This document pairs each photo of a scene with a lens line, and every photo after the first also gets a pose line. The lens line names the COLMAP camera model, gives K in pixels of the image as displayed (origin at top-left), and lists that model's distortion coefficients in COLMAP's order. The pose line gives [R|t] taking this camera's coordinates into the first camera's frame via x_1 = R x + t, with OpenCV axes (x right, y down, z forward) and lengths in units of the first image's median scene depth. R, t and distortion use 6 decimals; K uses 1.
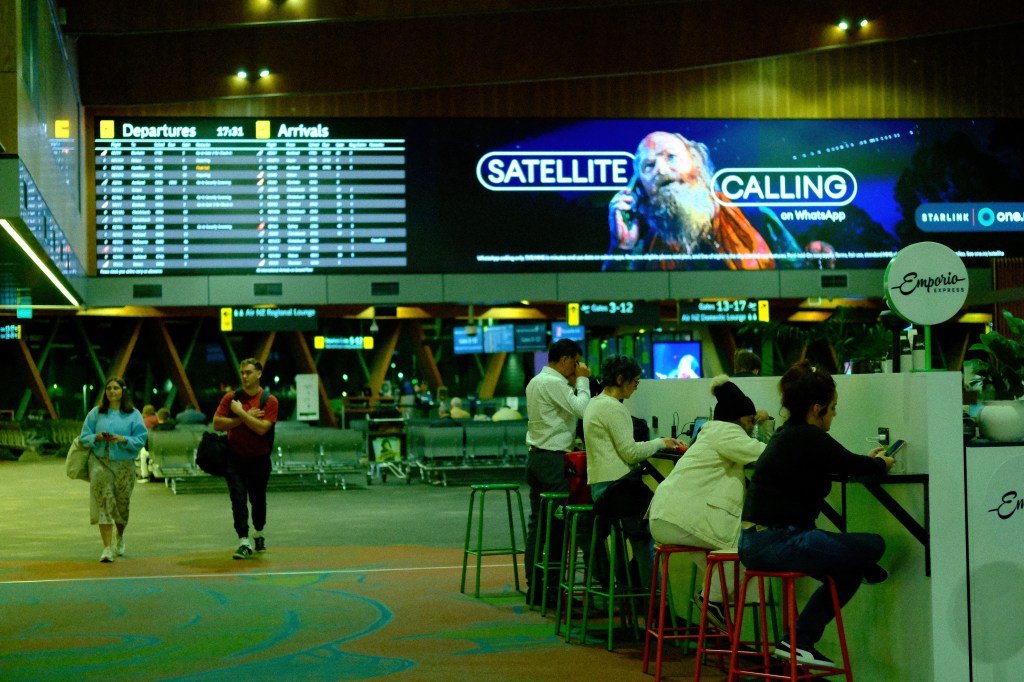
lens RADIAL K [[2069.0, 0, 512.0], [0, 2069.0, 341.0], [0, 0, 1]] dist [-0.036490, 0.253353]
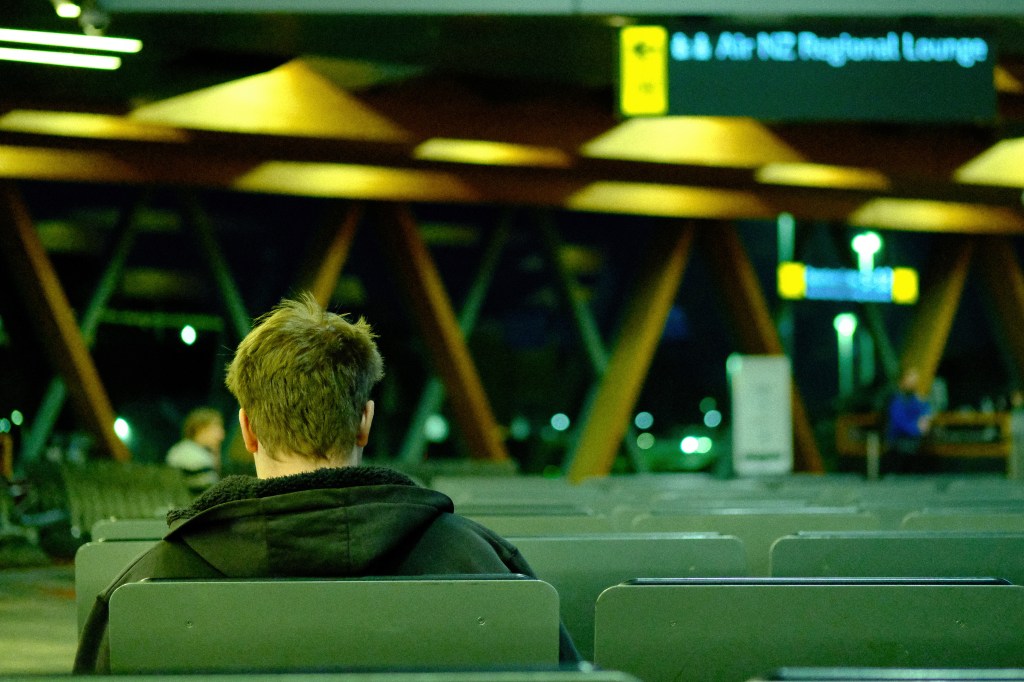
lens RADIAL K [[2069.0, 0, 512.0], [0, 2069.0, 341.0], [0, 0, 1]] dist [-0.036490, 0.253353]
pose [[0.992658, 0.005517, -0.120830, -0.120035], [-0.008617, 0.999647, -0.025148, 0.028551], [0.120648, 0.026005, 0.992355, 0.727336]]
